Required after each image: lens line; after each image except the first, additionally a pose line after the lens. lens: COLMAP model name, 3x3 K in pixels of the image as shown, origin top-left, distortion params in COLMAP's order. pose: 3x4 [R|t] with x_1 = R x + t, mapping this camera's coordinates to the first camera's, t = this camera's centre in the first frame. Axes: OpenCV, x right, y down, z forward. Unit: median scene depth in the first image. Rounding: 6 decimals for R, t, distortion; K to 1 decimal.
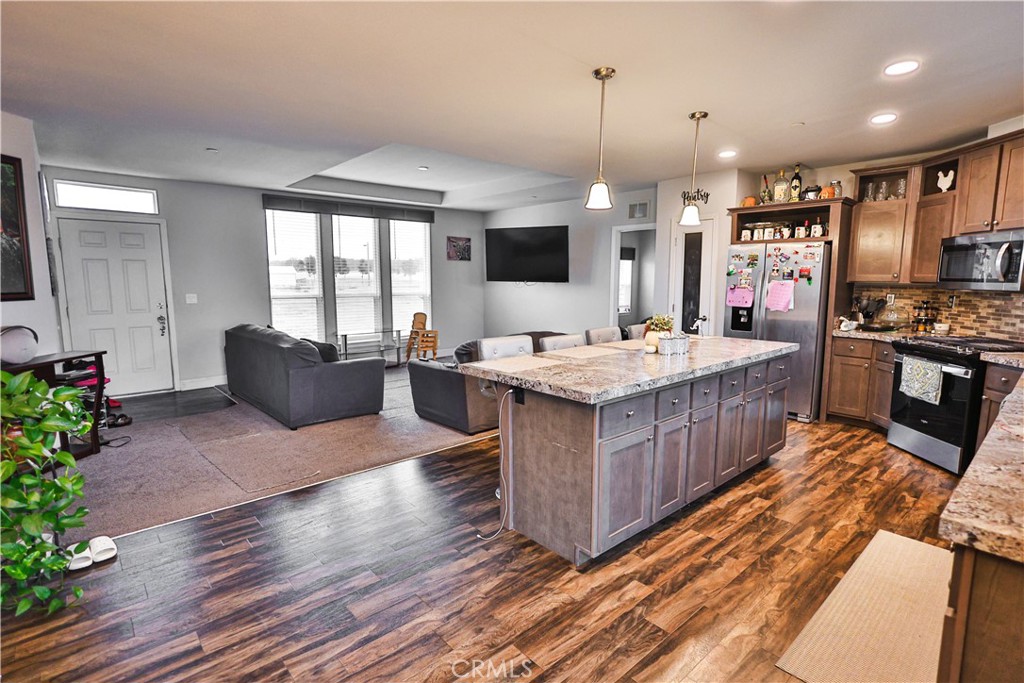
lens RADIAL K [[507.7, 0, 521.2], [0, 507.7, 343.5], [0, 0, 1]] dist [-0.005279, 0.002844]
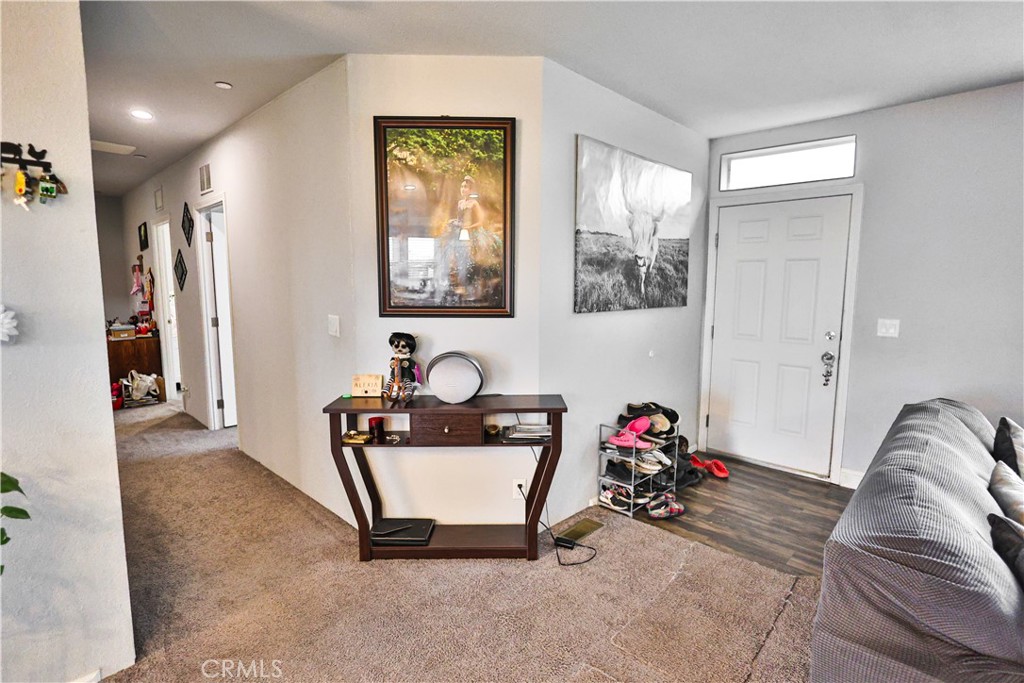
lens RADIAL K [[507.7, 0, 518.9], [0, 507.7, 341.8], [0, 0, 1]] dist [-0.005279, 0.002844]
pose [[0.063922, 0.113904, -0.991433, -0.144219], [-0.133739, 0.985481, 0.104598, -0.075673], [0.988953, 0.125907, 0.078227, 0.562973]]
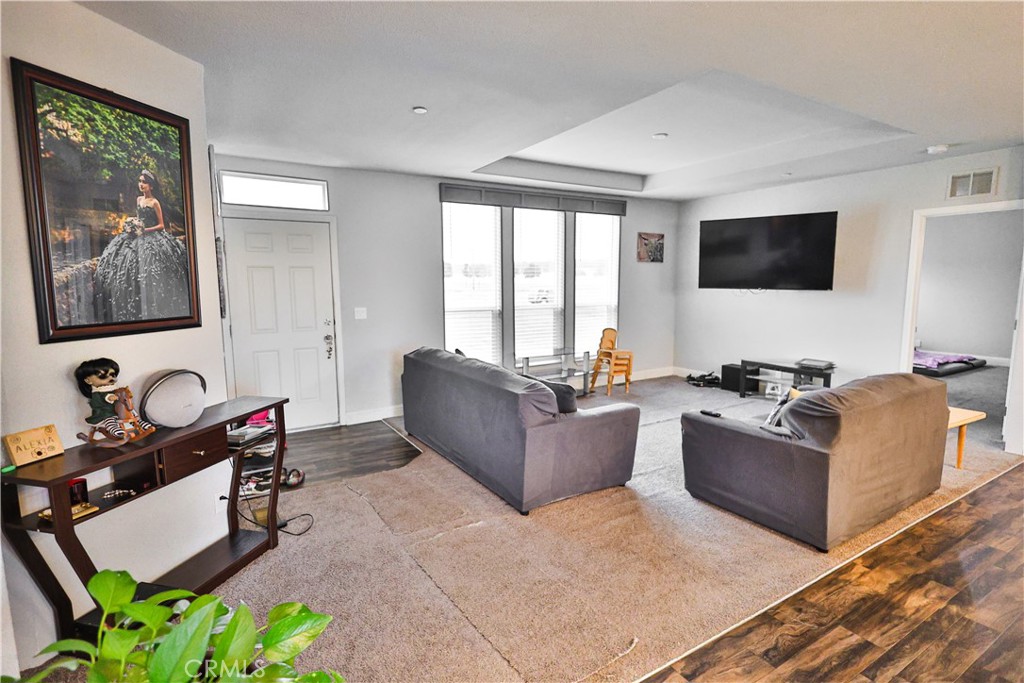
lens RADIAL K [[507.7, 0, 519.2], [0, 507.7, 343.3], [0, 0, 1]] dist [-0.005279, 0.002844]
pose [[0.982481, 0.015230, -0.185740, -0.240295], [-0.016102, 0.999865, -0.003187, -0.040352], [0.185667, 0.006122, 0.982594, 0.237789]]
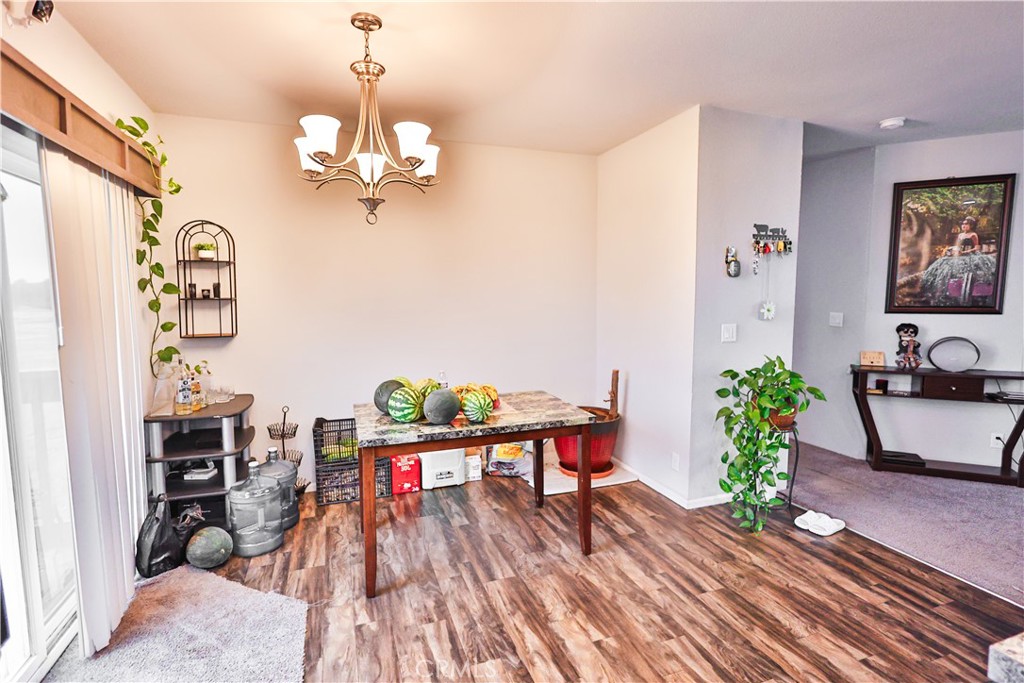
lens RADIAL K [[507.7, 0, 517.1], [0, 507.7, 339.5], [0, 0, 1]] dist [-0.005279, 0.002844]
pose [[-0.387484, 0.085354, -0.917917, 0.193906], [-0.114382, 0.983559, 0.139743, -0.039878], [0.914753, 0.159141, -0.371350, 0.297313]]
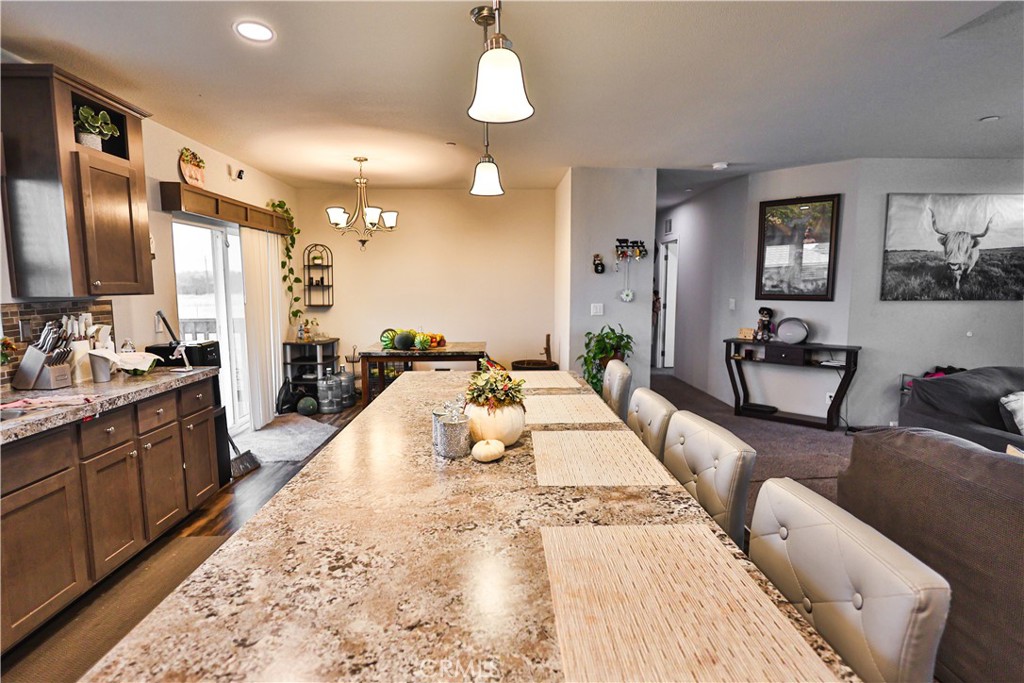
lens RADIAL K [[507.7, 0, 509.1], [0, 507.7, 341.1], [0, 0, 1]] dist [-0.005279, 0.002844]
pose [[-0.653588, 0.084715, -0.752095, 0.338907], [-0.097767, 0.975940, 0.194891, -0.093675], [0.750510, 0.200908, -0.629580, 0.717147]]
